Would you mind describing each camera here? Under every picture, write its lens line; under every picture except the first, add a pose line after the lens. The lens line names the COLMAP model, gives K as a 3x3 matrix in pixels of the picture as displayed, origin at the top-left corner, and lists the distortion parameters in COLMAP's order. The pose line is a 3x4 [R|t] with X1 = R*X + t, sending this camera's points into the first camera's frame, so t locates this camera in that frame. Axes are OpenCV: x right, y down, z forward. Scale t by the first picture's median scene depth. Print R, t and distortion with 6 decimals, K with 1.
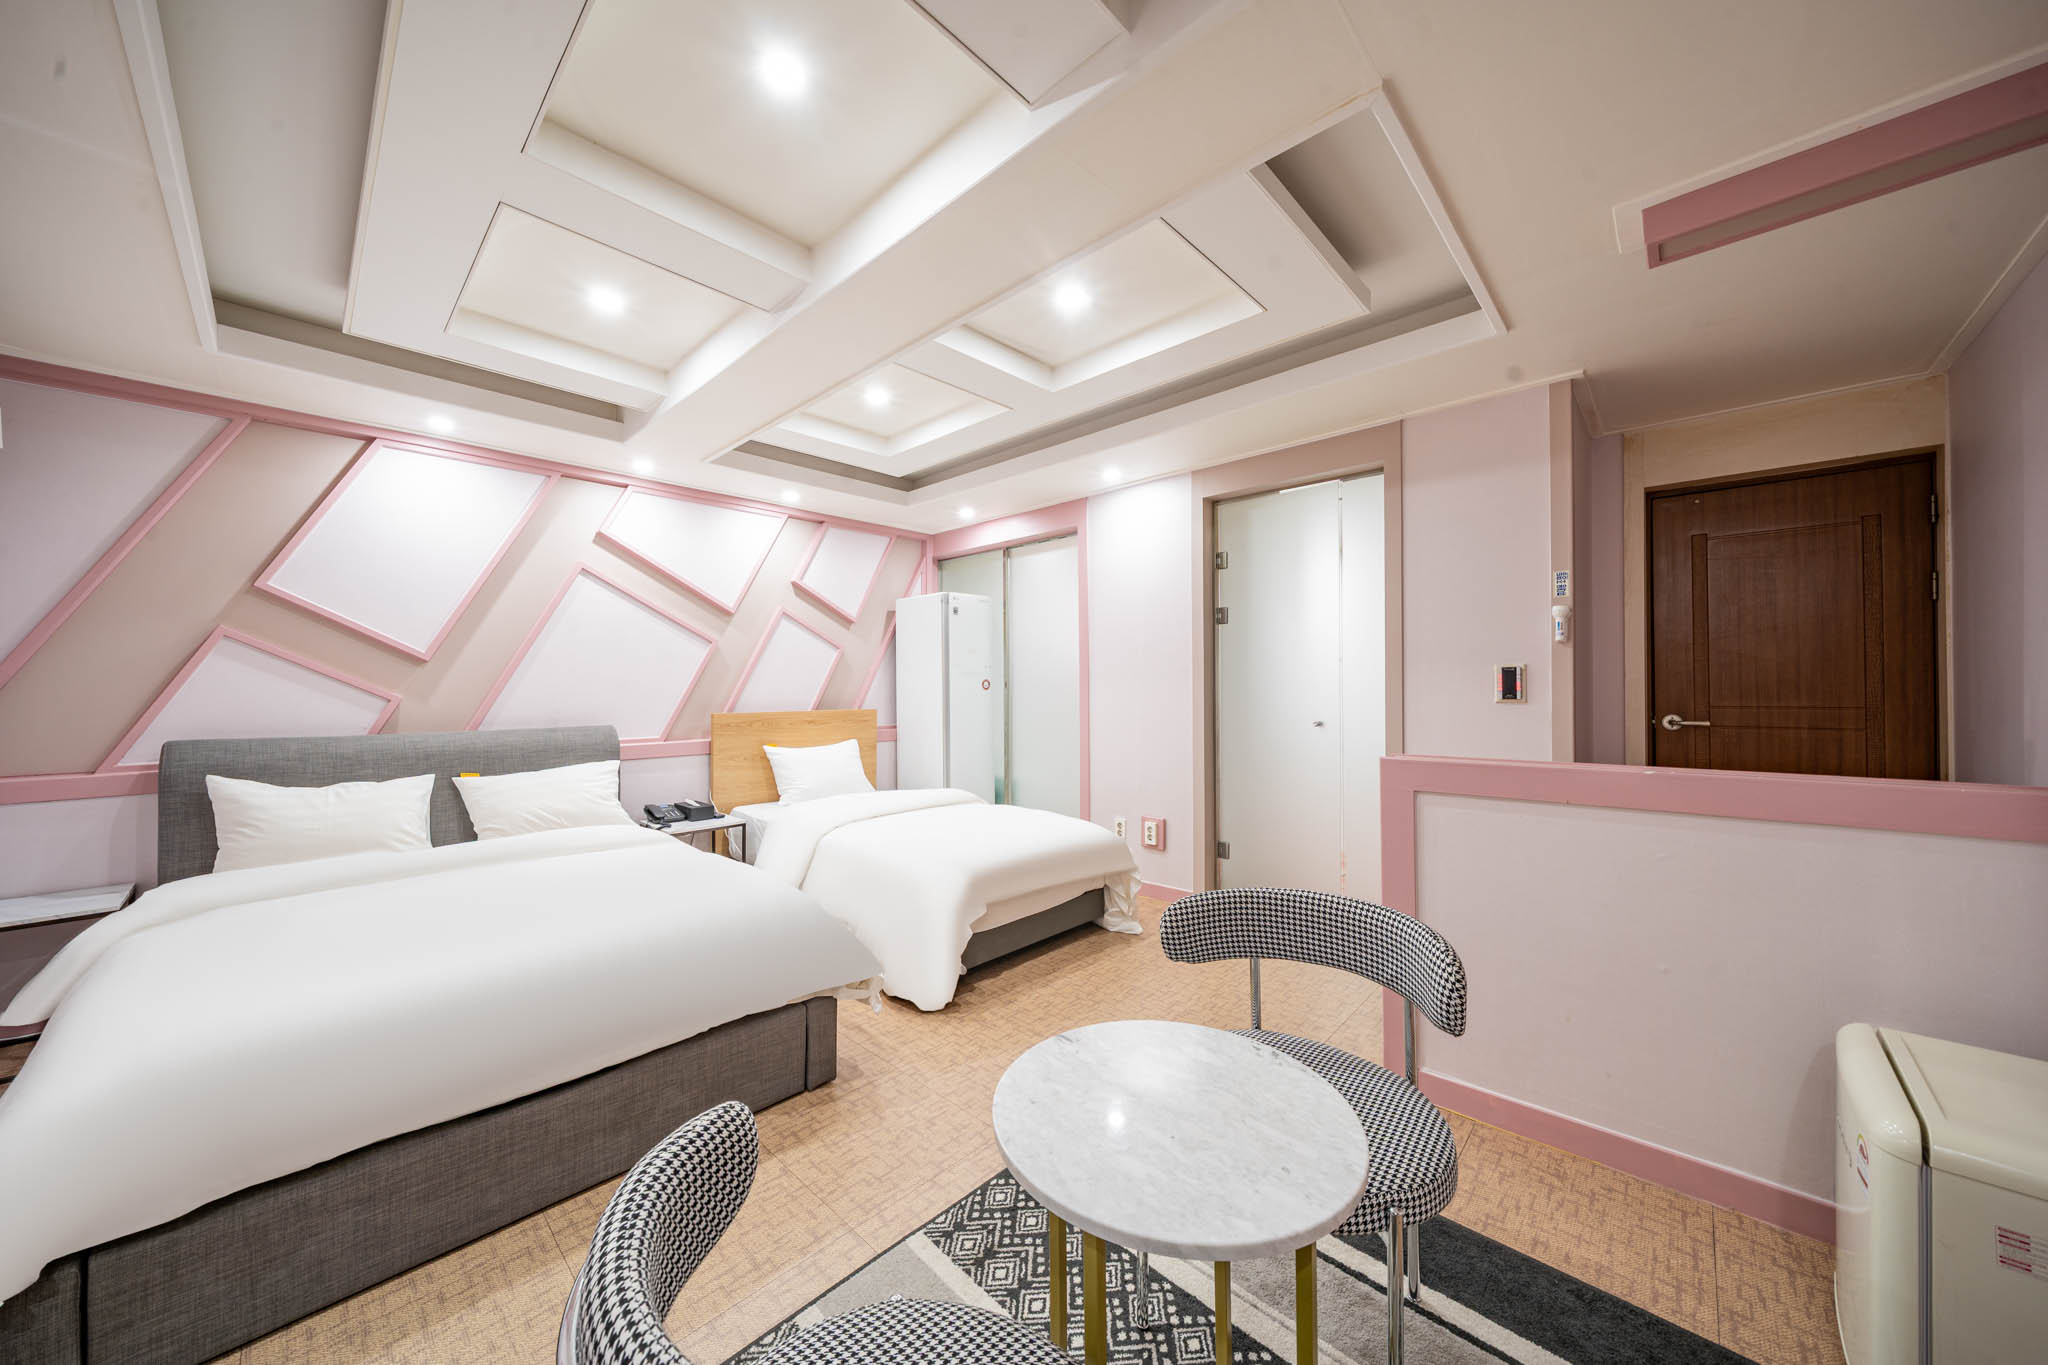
lens RADIAL K [[698.7, 0, 1029.9], [0, 698.7, 688.9], [0, 0, 1]] dist [-0.000005, 0.000059]
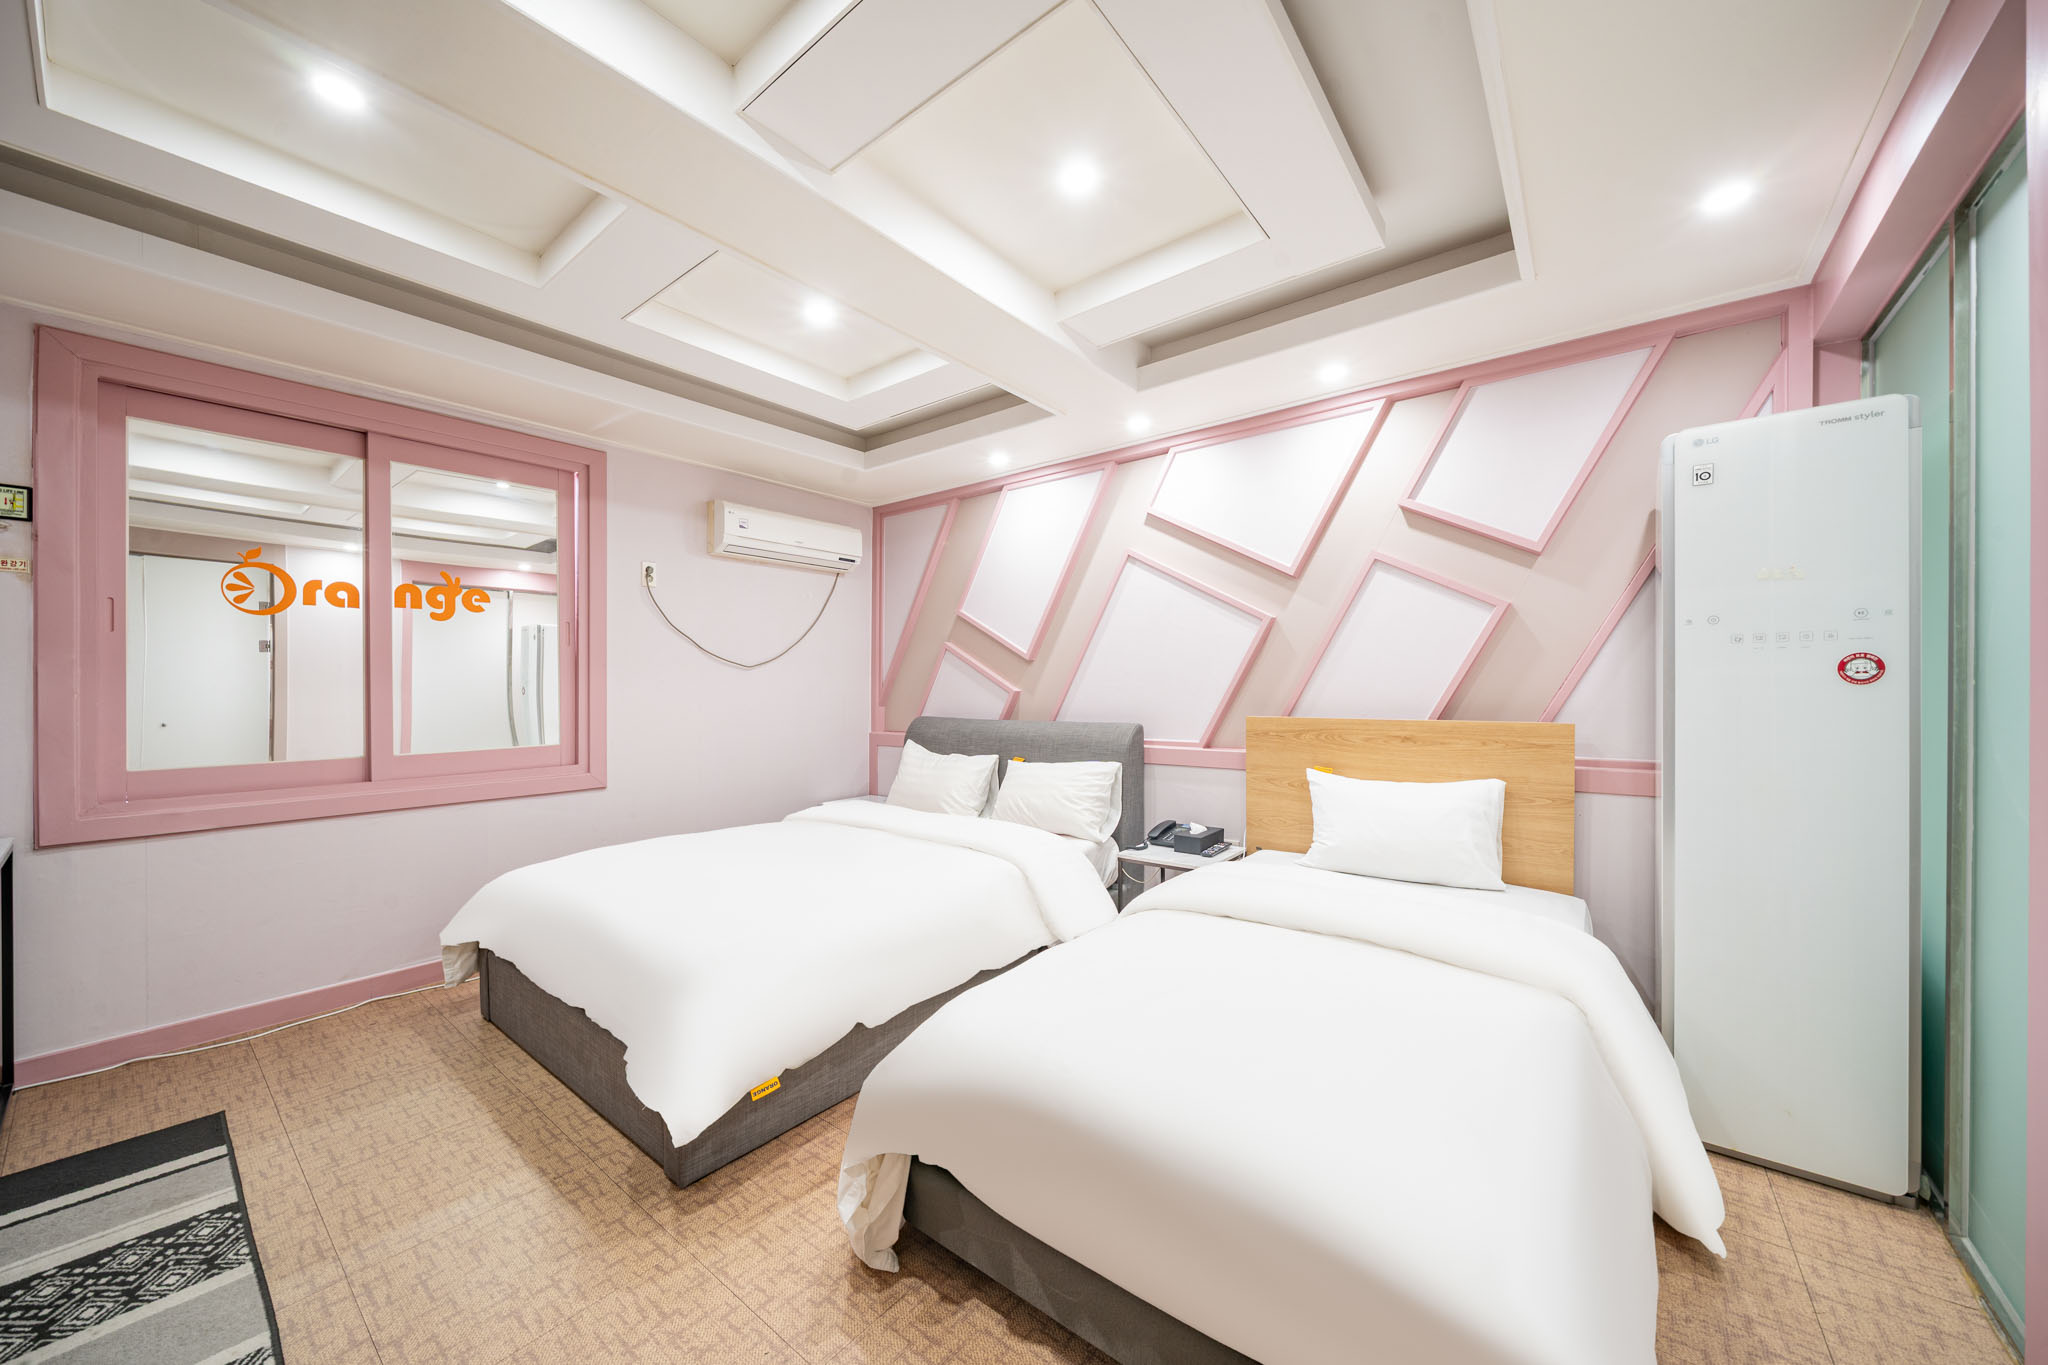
lens RADIAL K [[731.9, 0, 1023.6], [0, 731.9, 689.3], [0, 0, 1]] dist [-0.003628, -0.000187]
pose [[0.085960, 0.009749, -0.996251, 0.288361], [0.004727, 0.999937, 0.010193, -0.002472], [0.996287, -0.005586, 0.085909, 0.677782]]
